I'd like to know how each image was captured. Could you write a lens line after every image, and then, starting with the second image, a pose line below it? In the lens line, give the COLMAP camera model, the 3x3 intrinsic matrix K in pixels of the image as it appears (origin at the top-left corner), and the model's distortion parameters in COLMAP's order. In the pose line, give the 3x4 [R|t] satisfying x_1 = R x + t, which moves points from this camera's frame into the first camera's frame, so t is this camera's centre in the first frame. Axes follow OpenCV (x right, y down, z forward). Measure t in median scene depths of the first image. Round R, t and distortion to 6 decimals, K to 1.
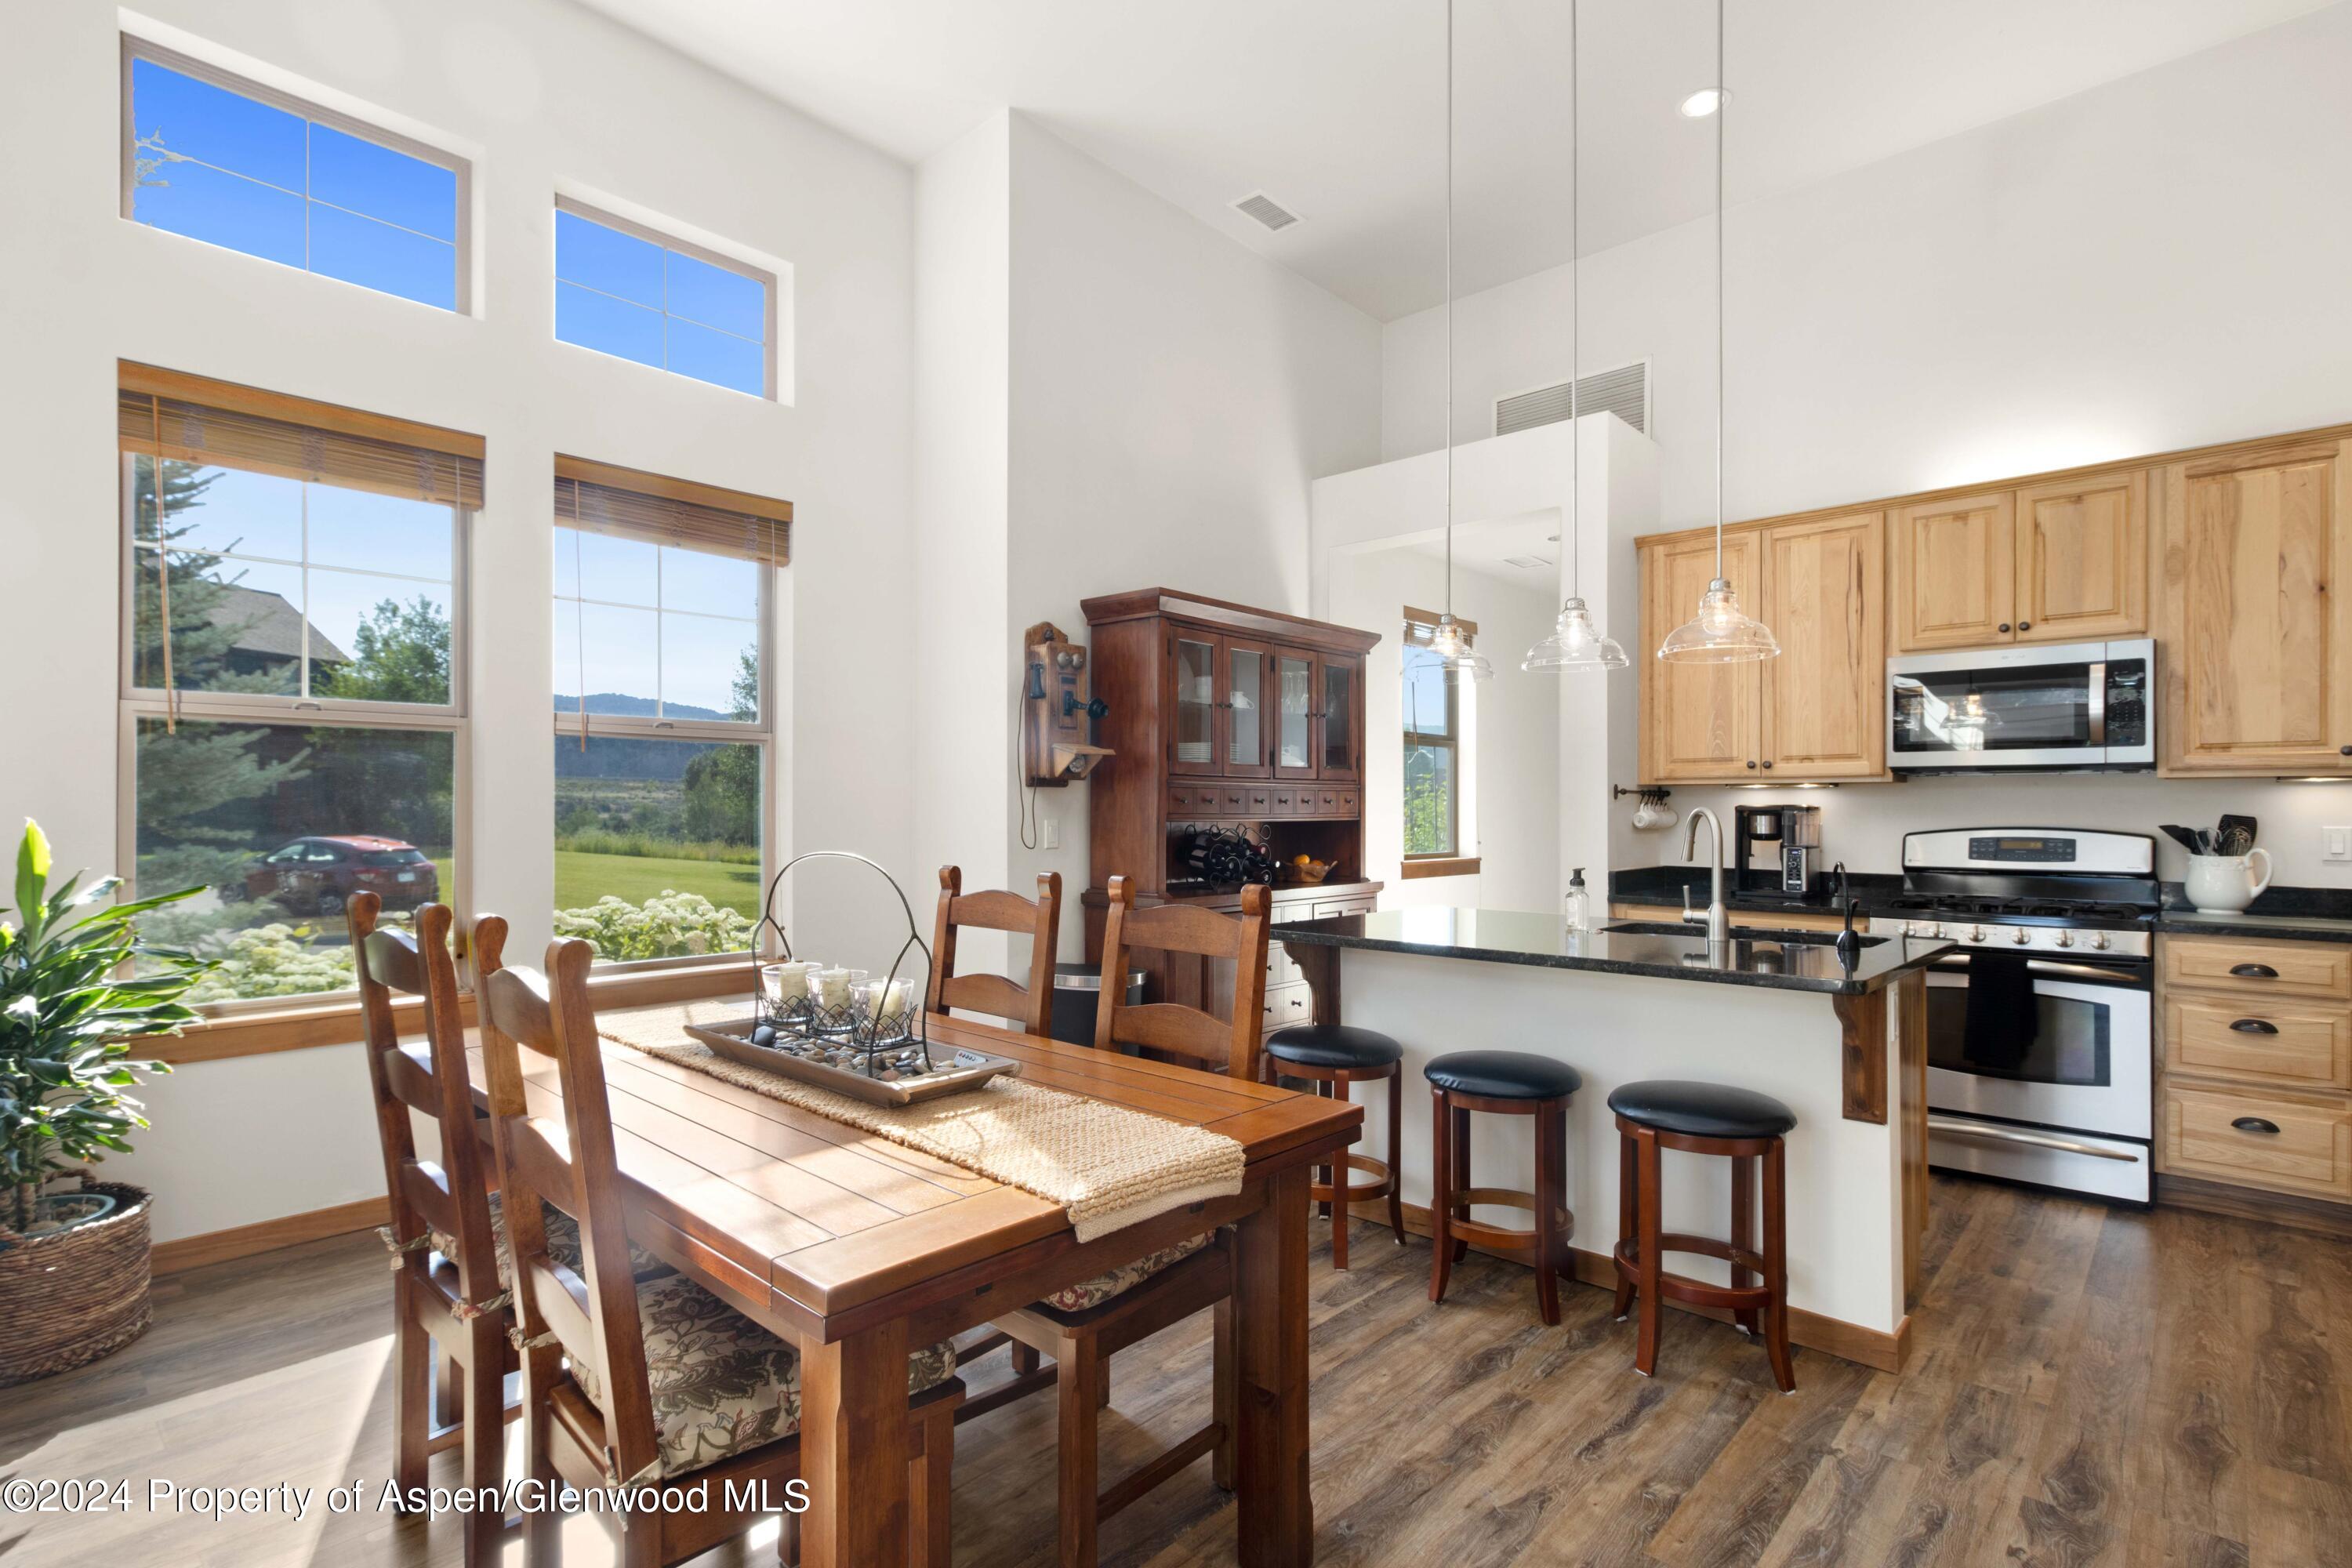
lens RADIAL K [[1115.6, 0, 1176.8], [0, 1115.6, 805.3], [0, 0, 1]] dist [-0.001710, -0.001520]
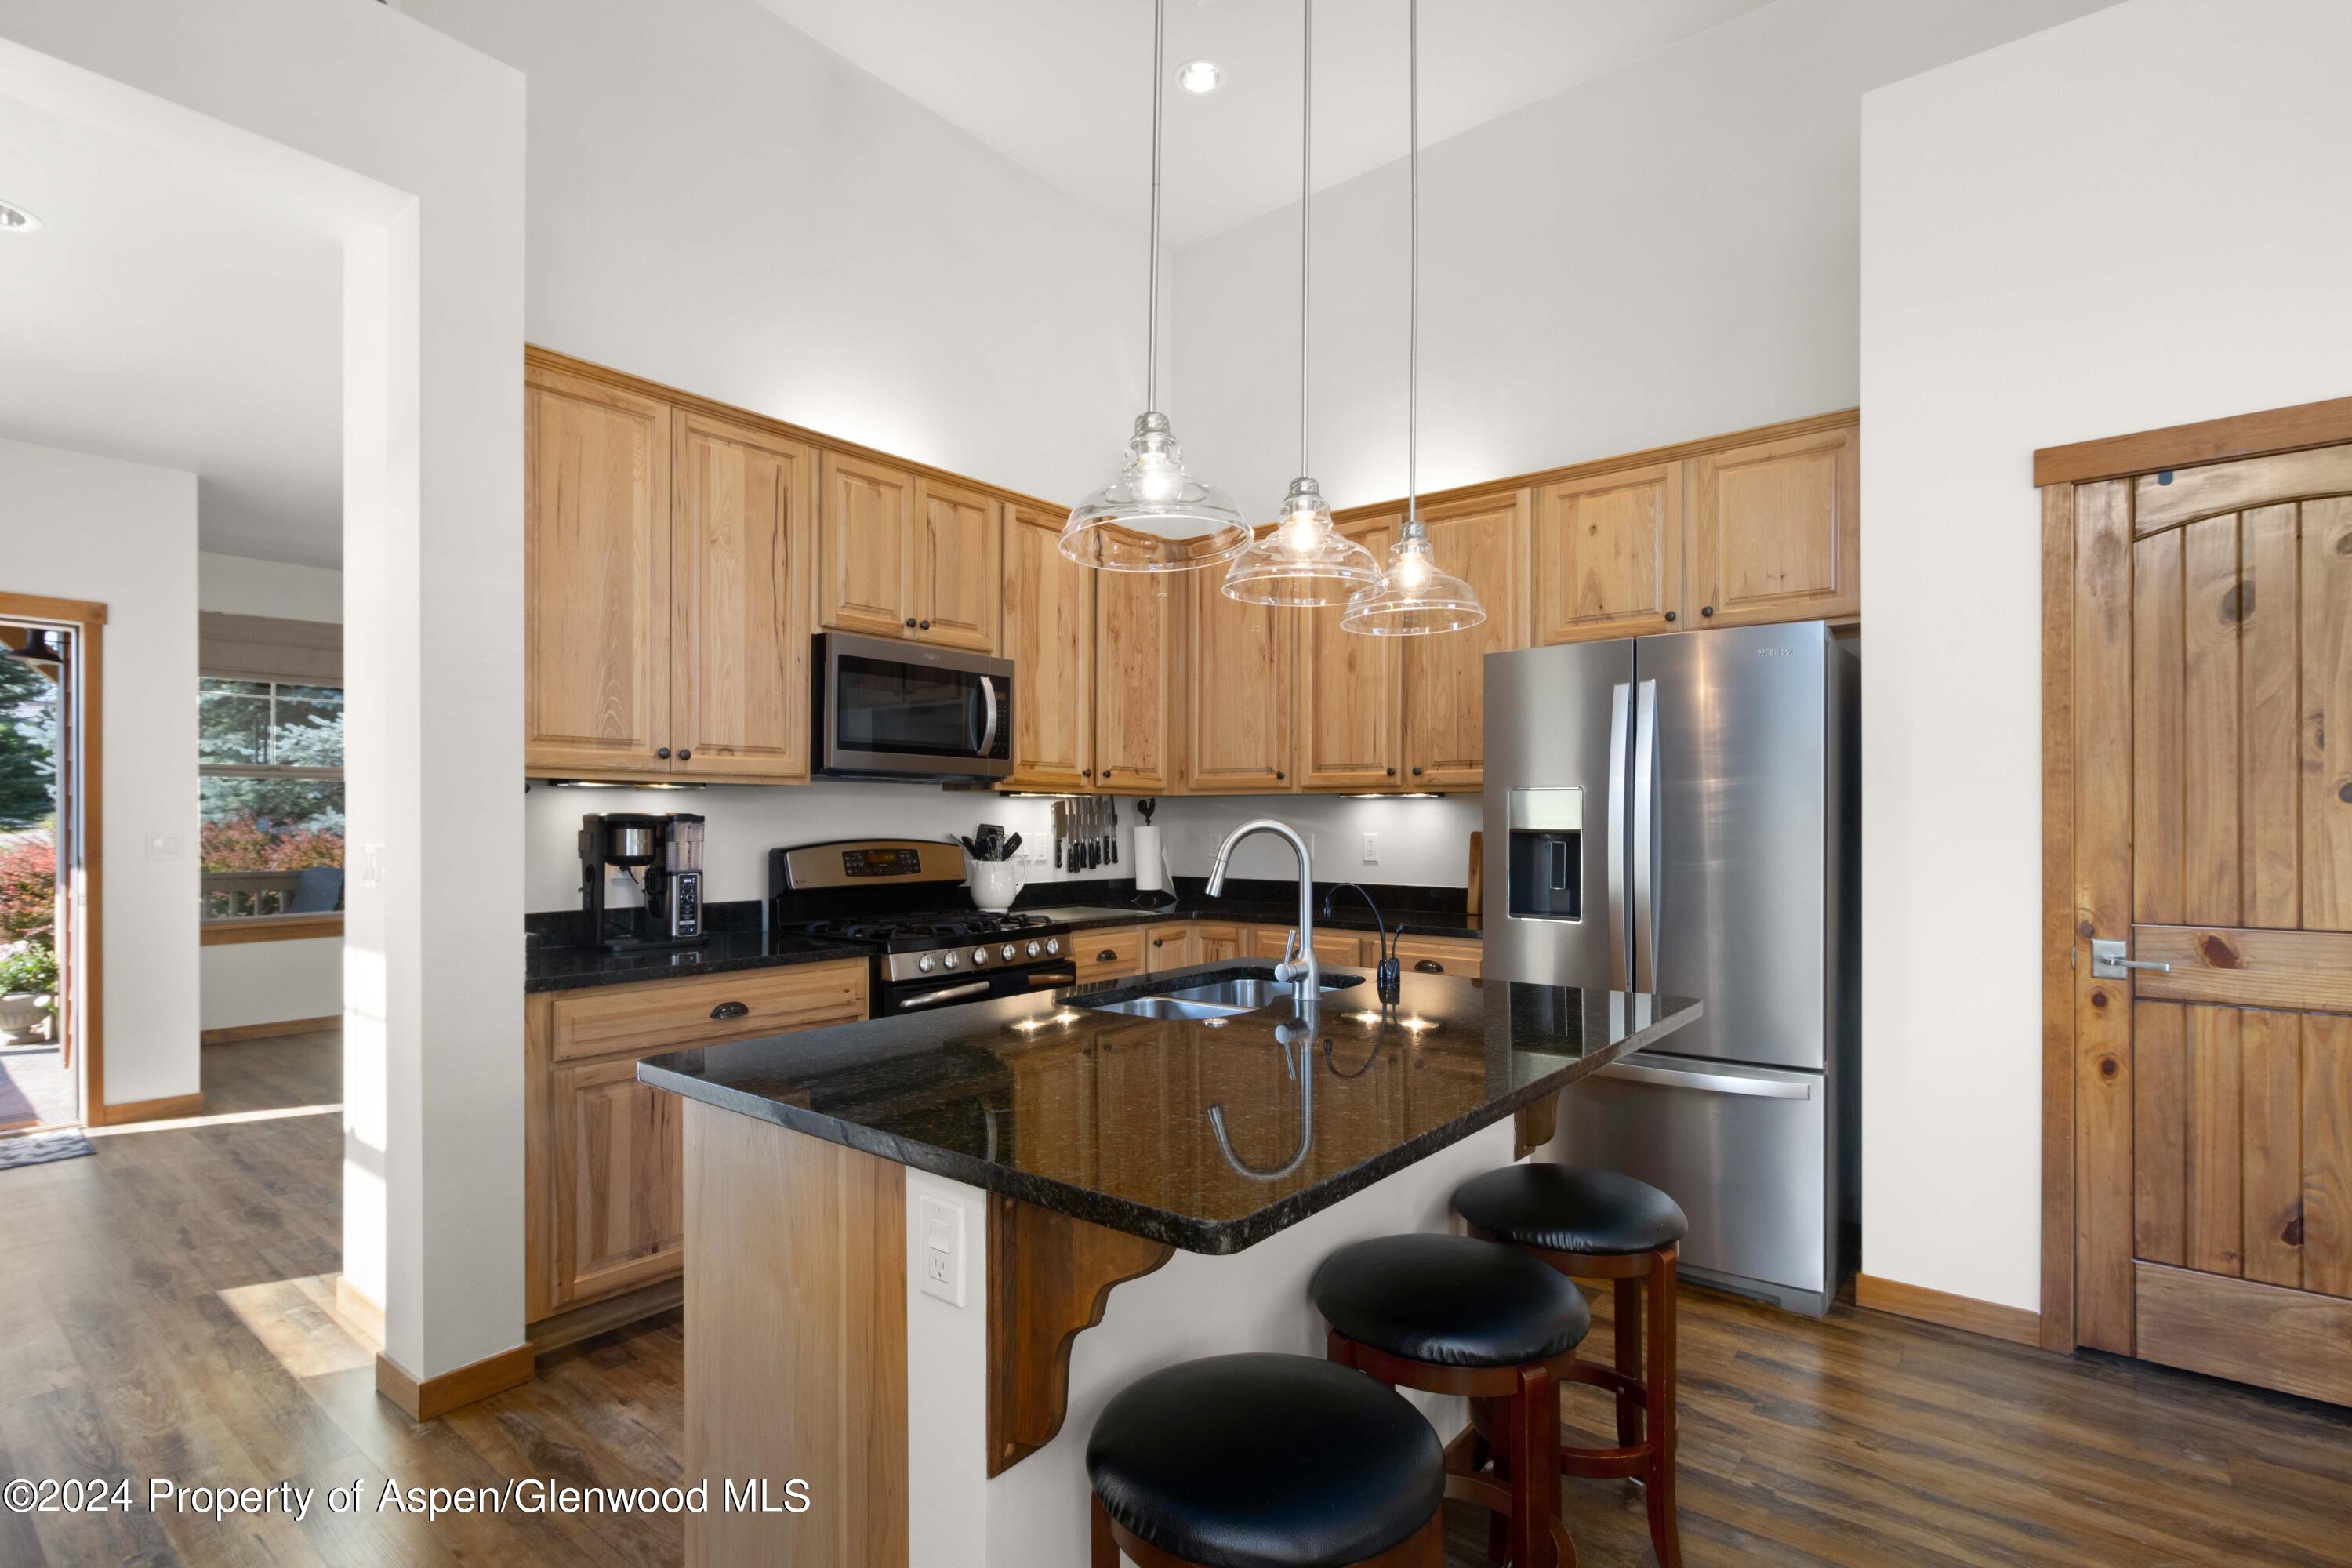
lens RADIAL K [[1115.6, 0, 1175.3], [0, 1115.6, 825.9], [0, 0, 1]] dist [-0.001710, -0.001520]
pose [[-0.068959, -0.008691, 0.997582, -0.181576], [-0.004927, 0.999953, 0.008371, 0.000152], [-0.997607, -0.004337, -0.068999, 0.781518]]
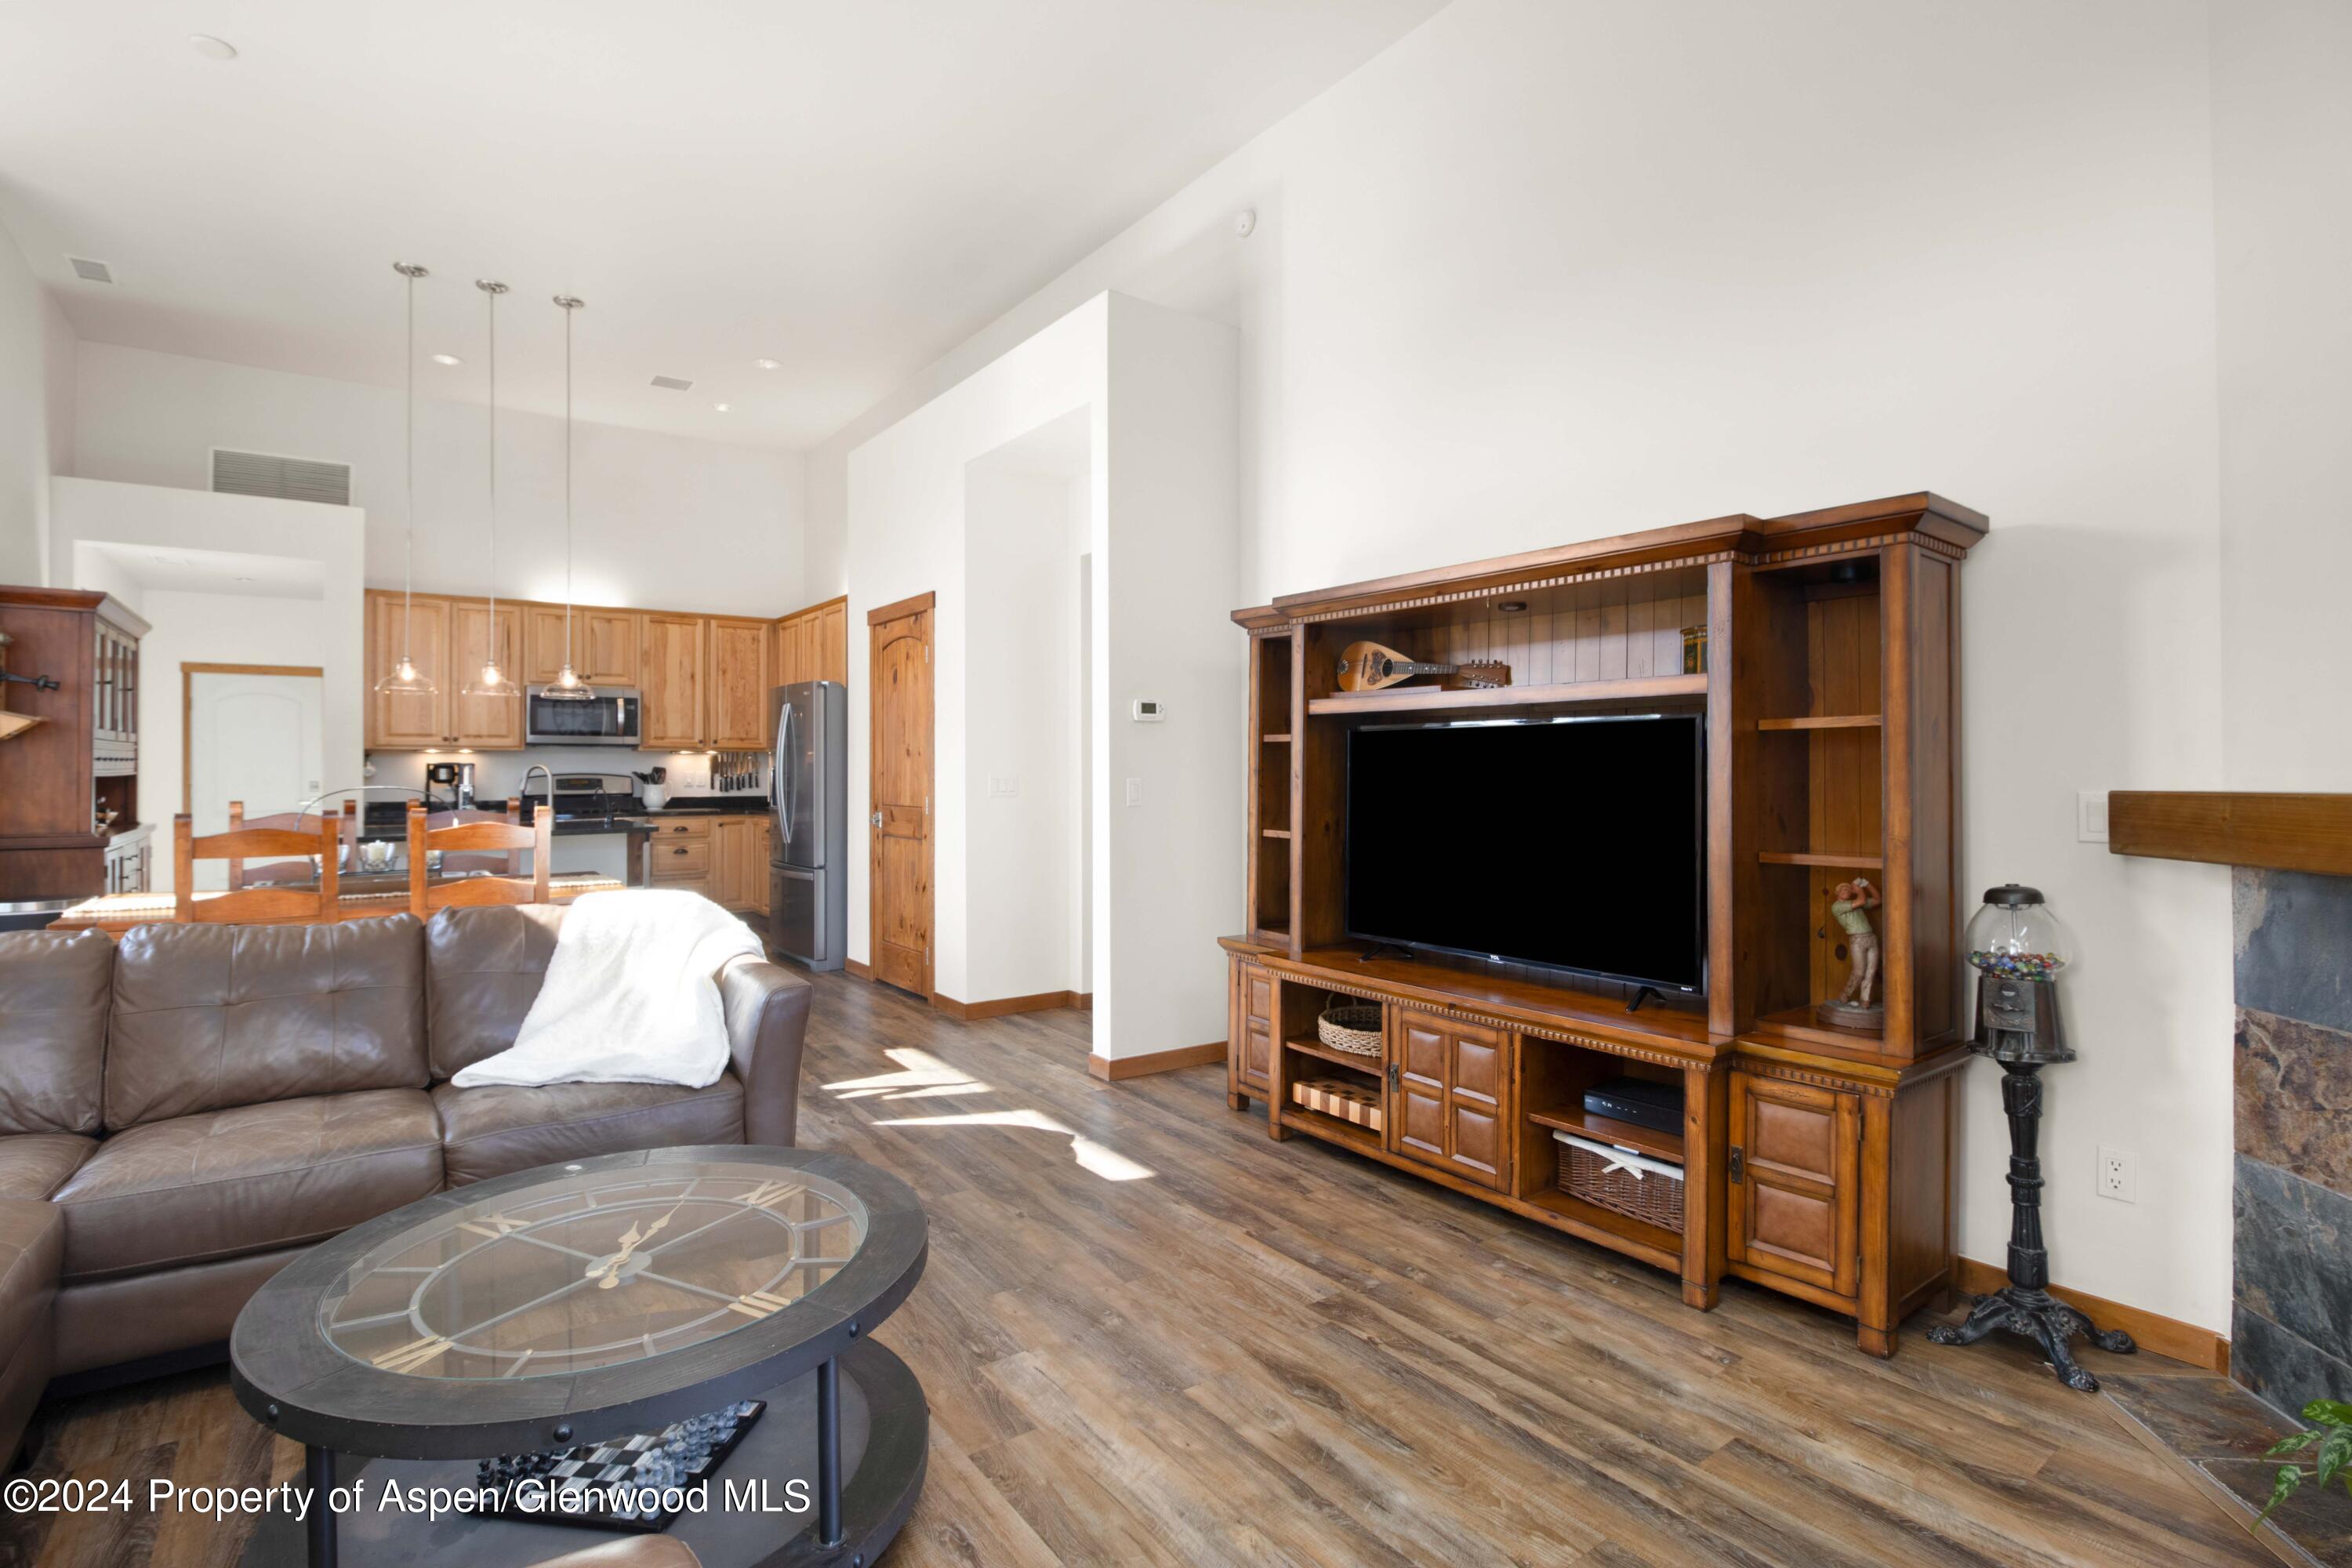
lens RADIAL K [[1115.6, 0, 1163.1], [0, 1115.6, 762.8], [0, 0, 1]] dist [-0.001710, -0.001520]
pose [[0.187810, 0.000589, 0.982205, -1.002120], [-0.003046, 0.999995, -0.000017, -0.002810], [-0.982201, -0.002989, 0.187811, -0.417083]]
